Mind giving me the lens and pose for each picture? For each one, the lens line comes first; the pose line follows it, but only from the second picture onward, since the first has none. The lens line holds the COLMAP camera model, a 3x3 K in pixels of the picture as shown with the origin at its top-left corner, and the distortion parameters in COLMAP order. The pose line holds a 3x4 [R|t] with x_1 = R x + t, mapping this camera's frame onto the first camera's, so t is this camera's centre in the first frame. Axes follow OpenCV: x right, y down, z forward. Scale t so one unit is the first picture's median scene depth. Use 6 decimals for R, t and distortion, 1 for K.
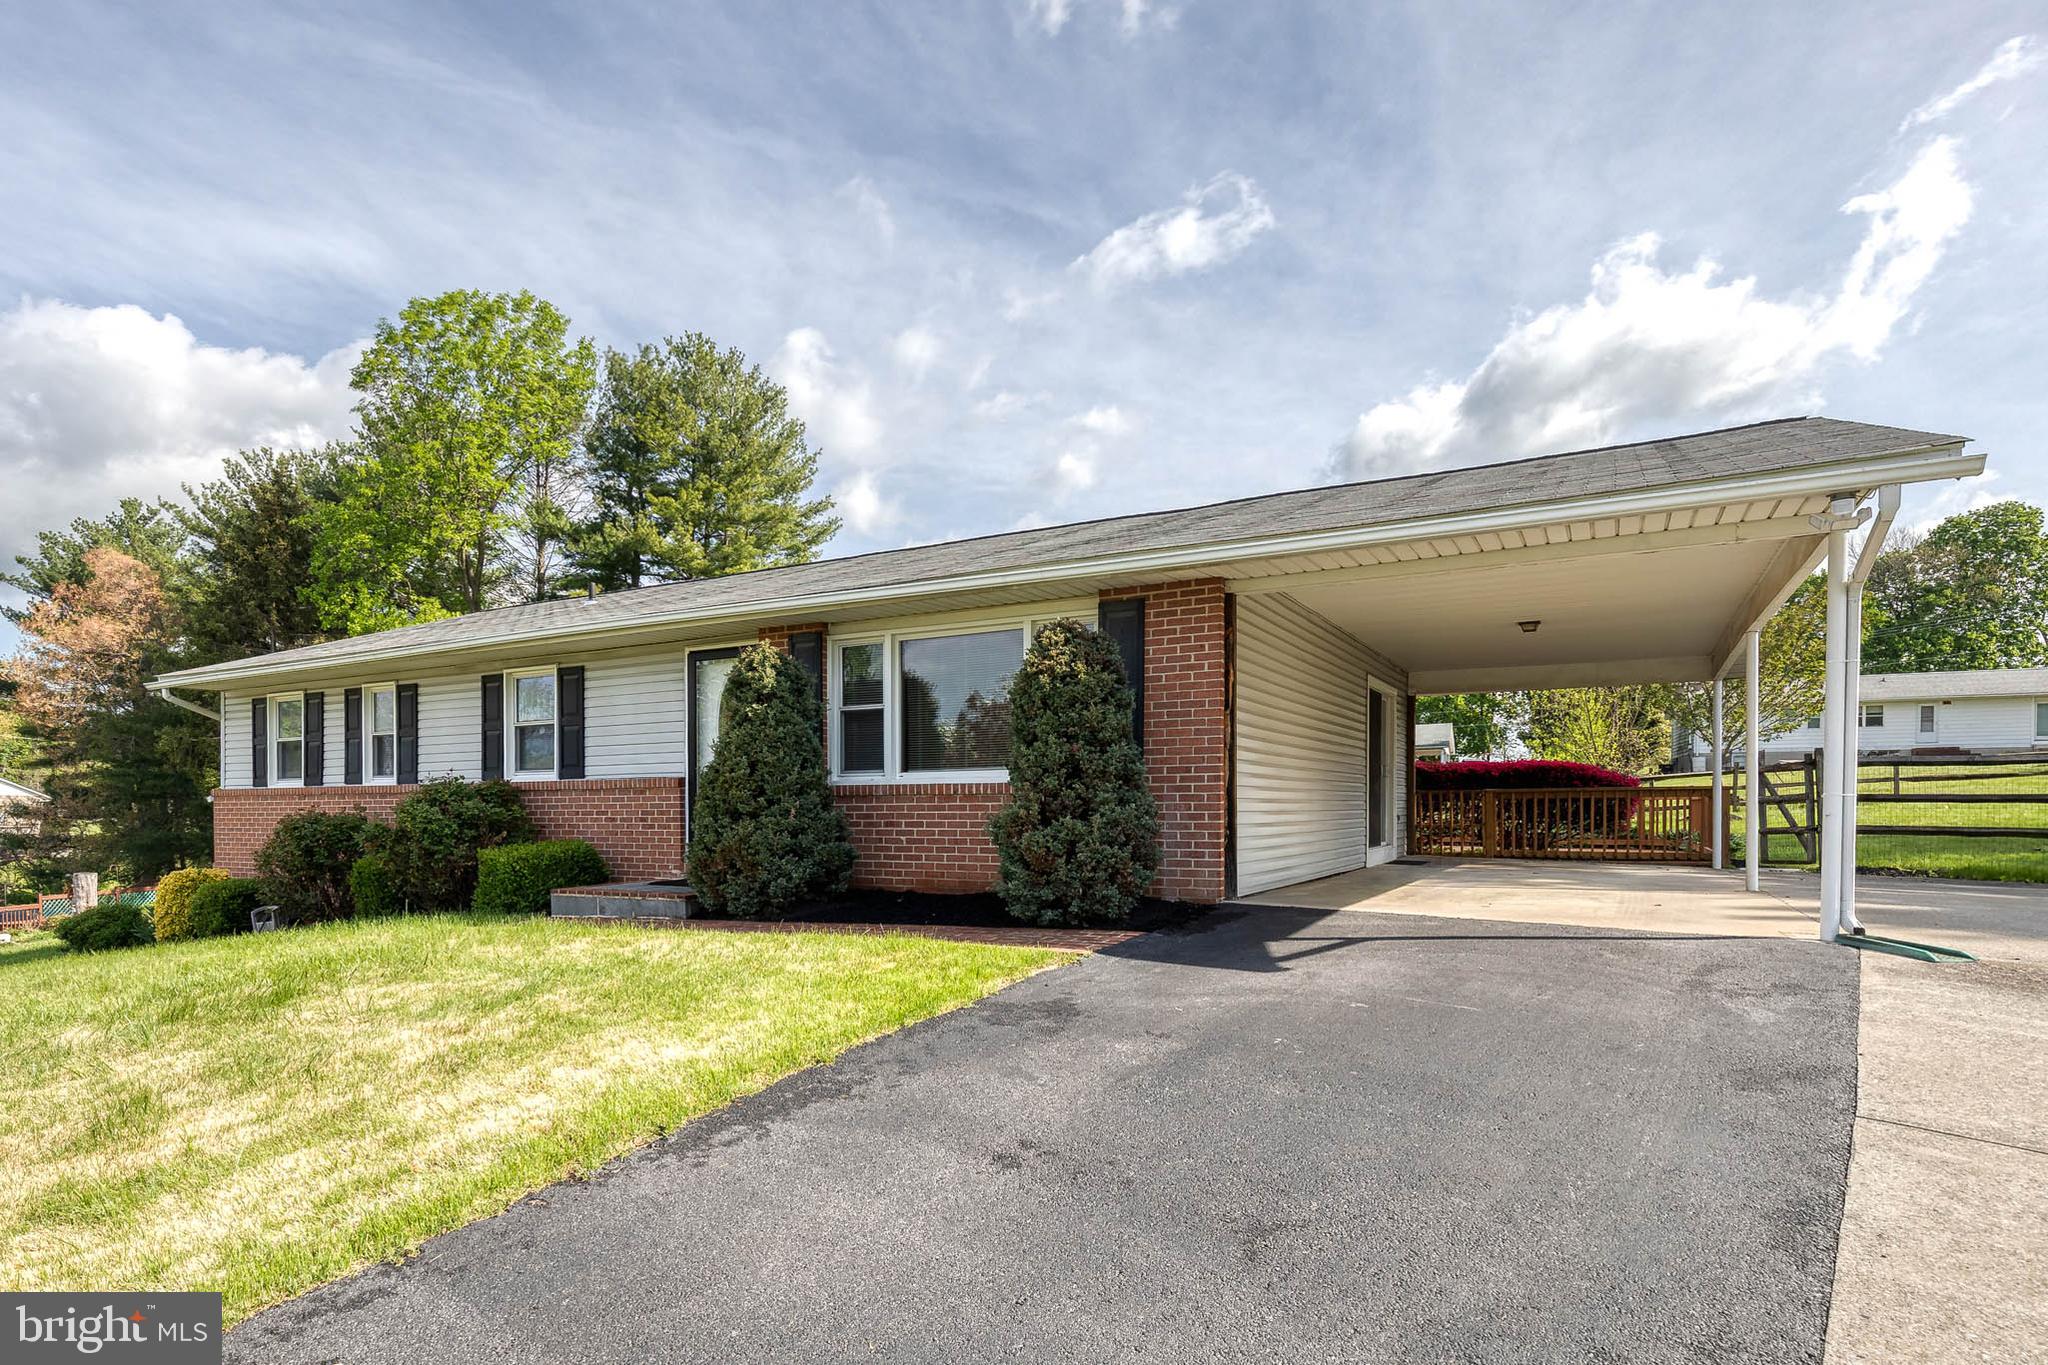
lens RADIAL K [[1007.3, 0, 1024.0], [0, 1007.3, 606.0], [0, 0, 1]] dist [0.009351, 0.000050]
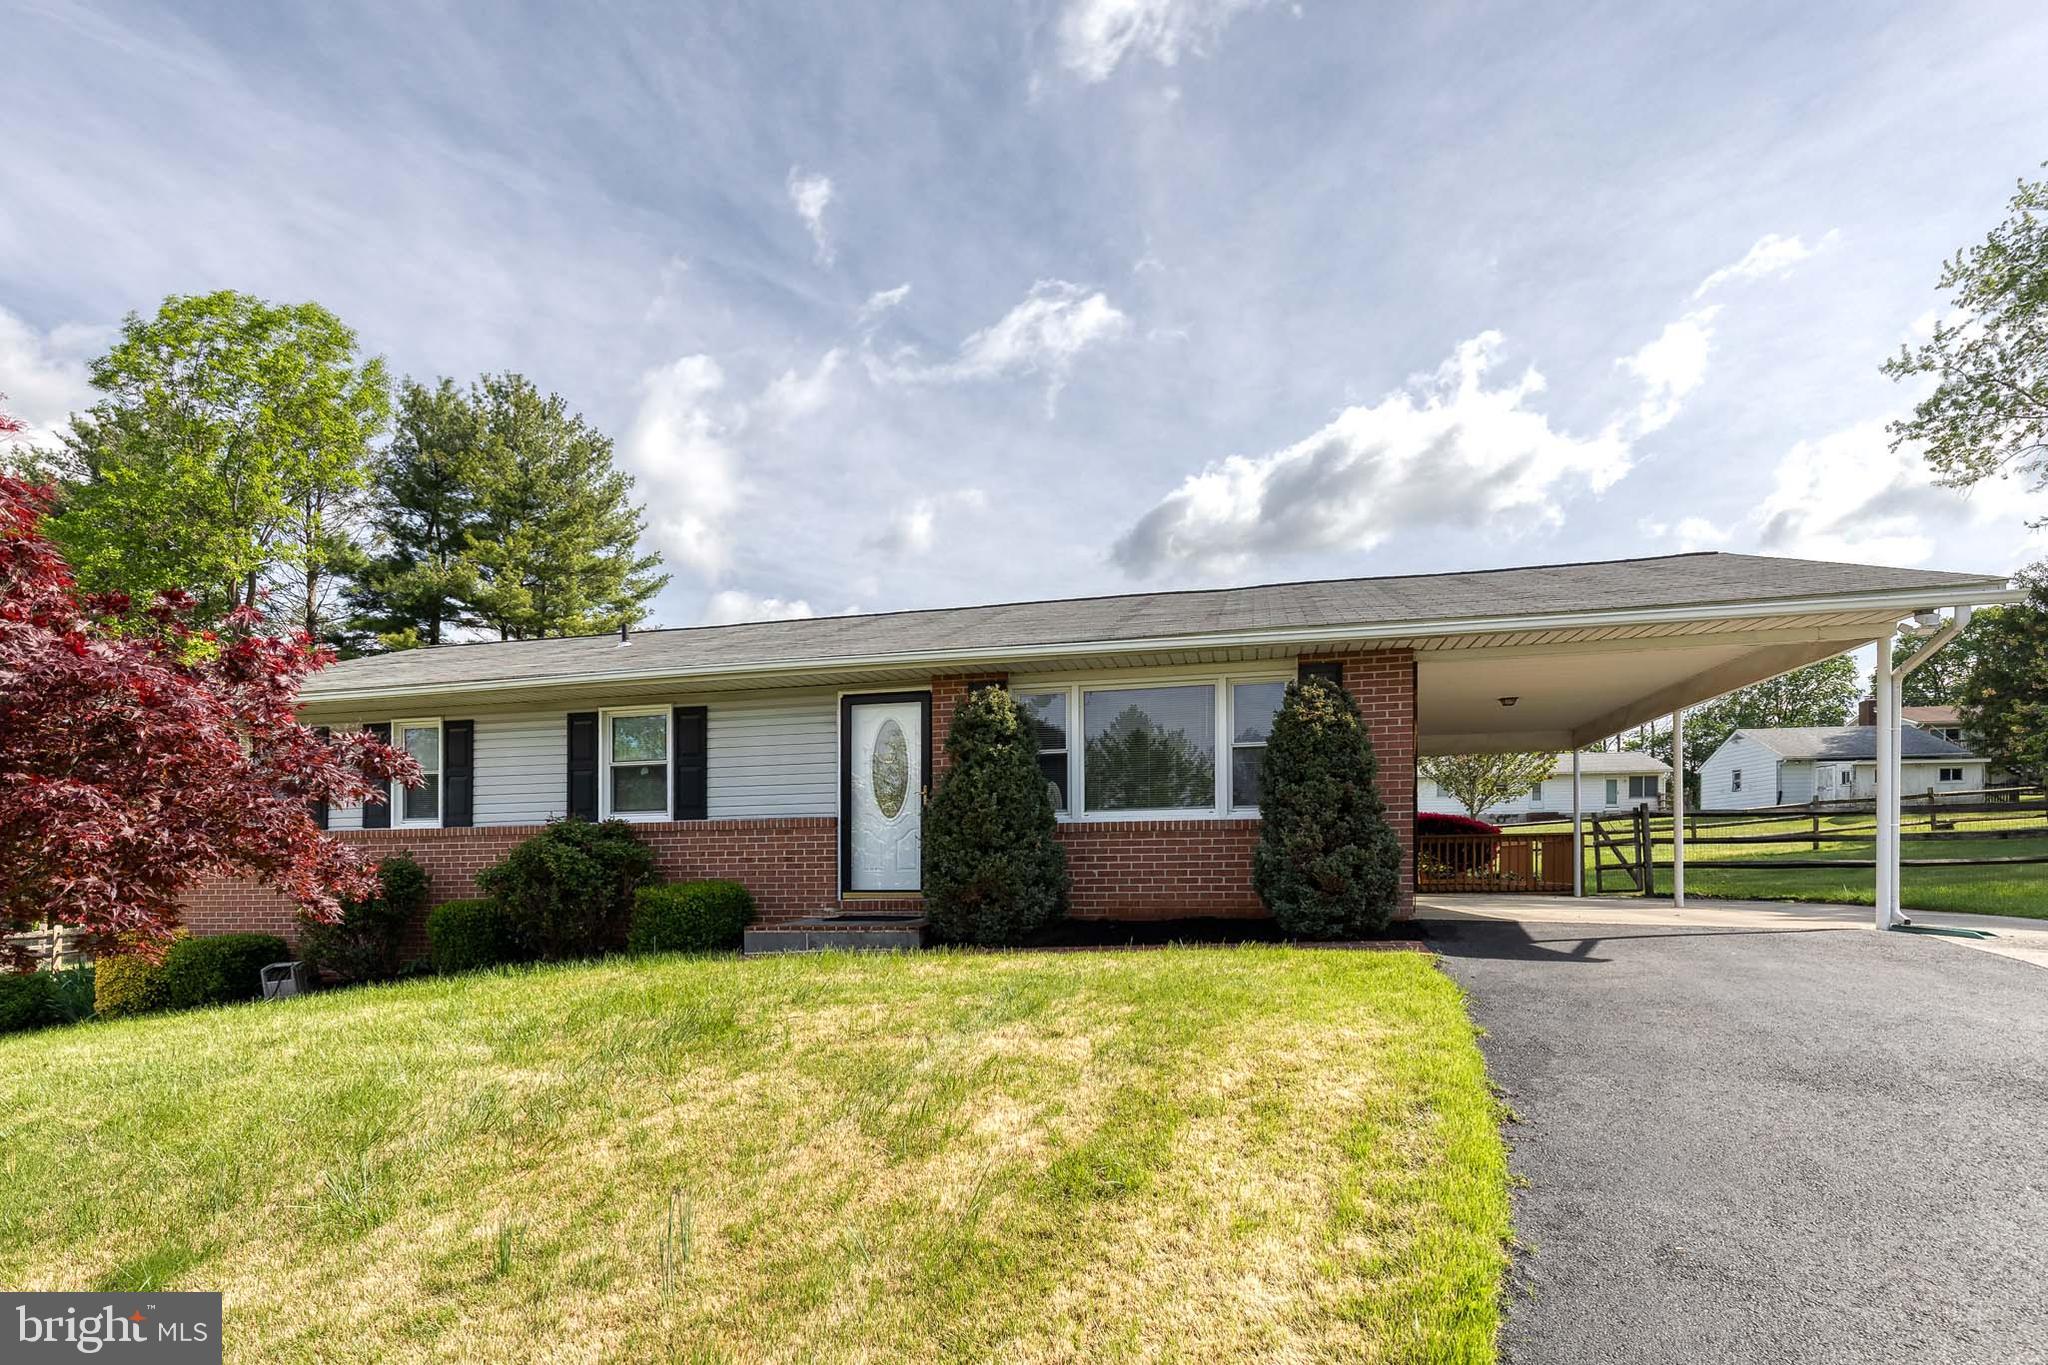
lens RADIAL K [[937.4, 0, 1042.6], [0, 937.4, 676.0], [0, 0, 1]] dist [0.013637, -0.000212]
pose [[0.965255, 0.043908, 0.257596, -0.347233], [-0.043369, 0.999029, -0.007775, 0.022053], [-0.257688, -0.003667, 0.966221, 0.022789]]
